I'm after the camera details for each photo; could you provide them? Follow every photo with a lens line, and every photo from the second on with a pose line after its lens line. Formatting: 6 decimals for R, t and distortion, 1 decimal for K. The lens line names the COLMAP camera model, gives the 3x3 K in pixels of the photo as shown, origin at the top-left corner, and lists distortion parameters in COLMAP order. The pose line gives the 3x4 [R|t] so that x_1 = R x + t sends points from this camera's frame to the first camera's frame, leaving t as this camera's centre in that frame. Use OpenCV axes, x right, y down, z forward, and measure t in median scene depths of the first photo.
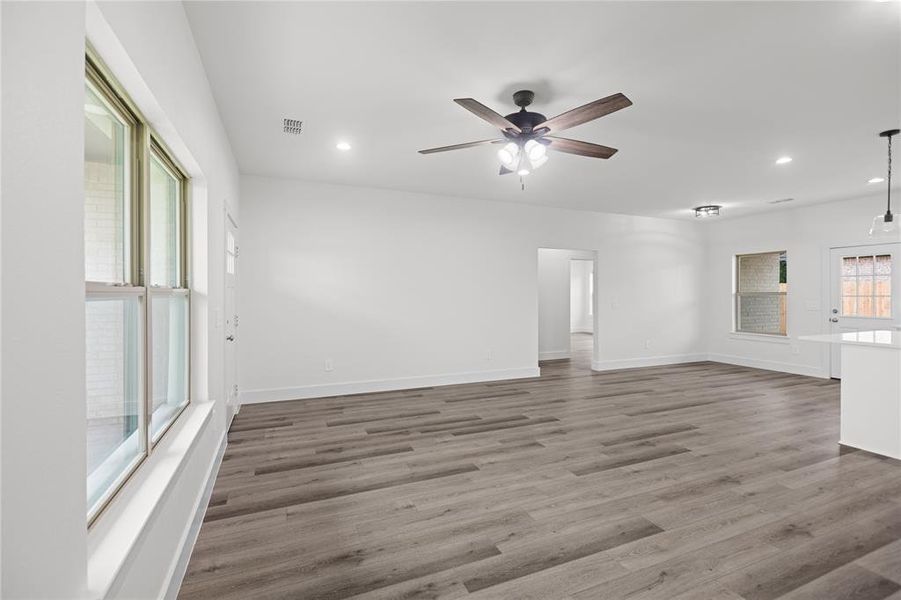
lens RADIAL K [[399.7, 0, 447.5], [0, 399.7, 296.0], [0, 0, 1]] dist [0.003028, -0.000136]
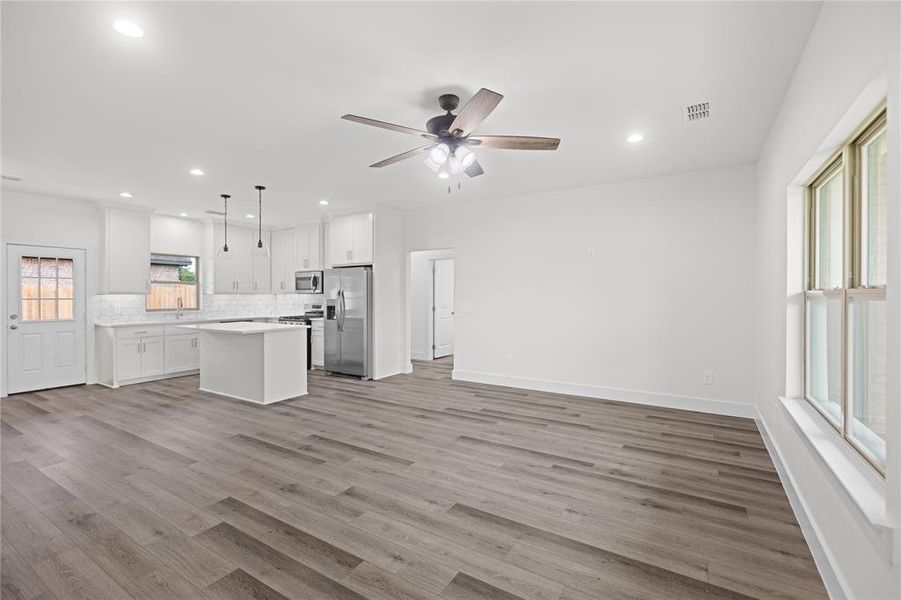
lens RADIAL K [[399.7, 0, 451.7], [0, 399.7, 296.0], [0, 0, 1]] dist [0.003028, -0.000136]
pose [[-0.575177, -0.001476, 0.818028, -0.546207], [0.007051, 0.999952, 0.006762, -0.010066], [-0.817999, 0.009657, -0.575139, 1.343684]]
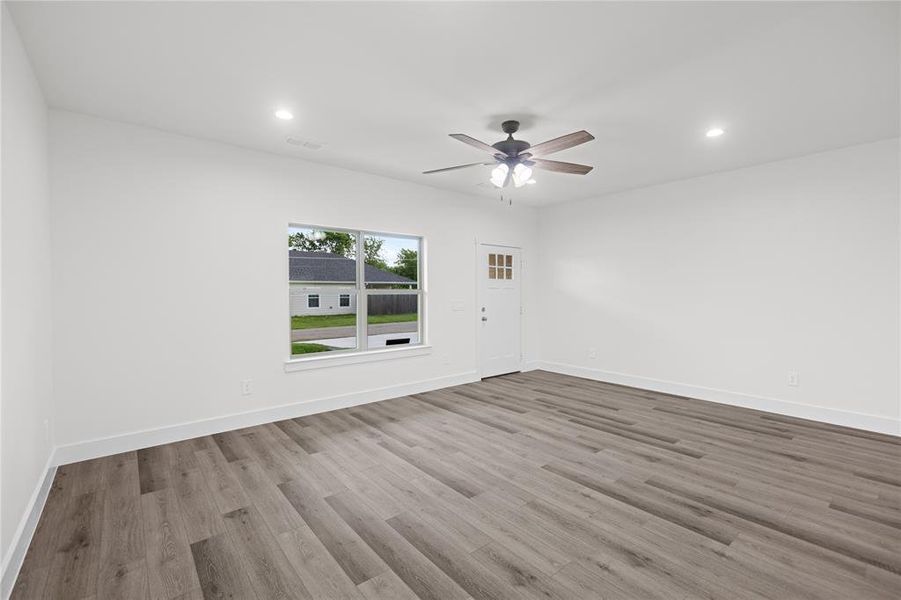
lens RADIAL K [[399.7, 0, 453.7], [0, 399.7, 298.5], [0, 0, 1]] dist [0.003028, -0.000136]
pose [[0.290081, 0.014160, -0.956897, 1.087053], [-0.003442, 0.999900, 0.013752, -0.001917], [0.956996, -0.000695, 0.290101, 0.420158]]
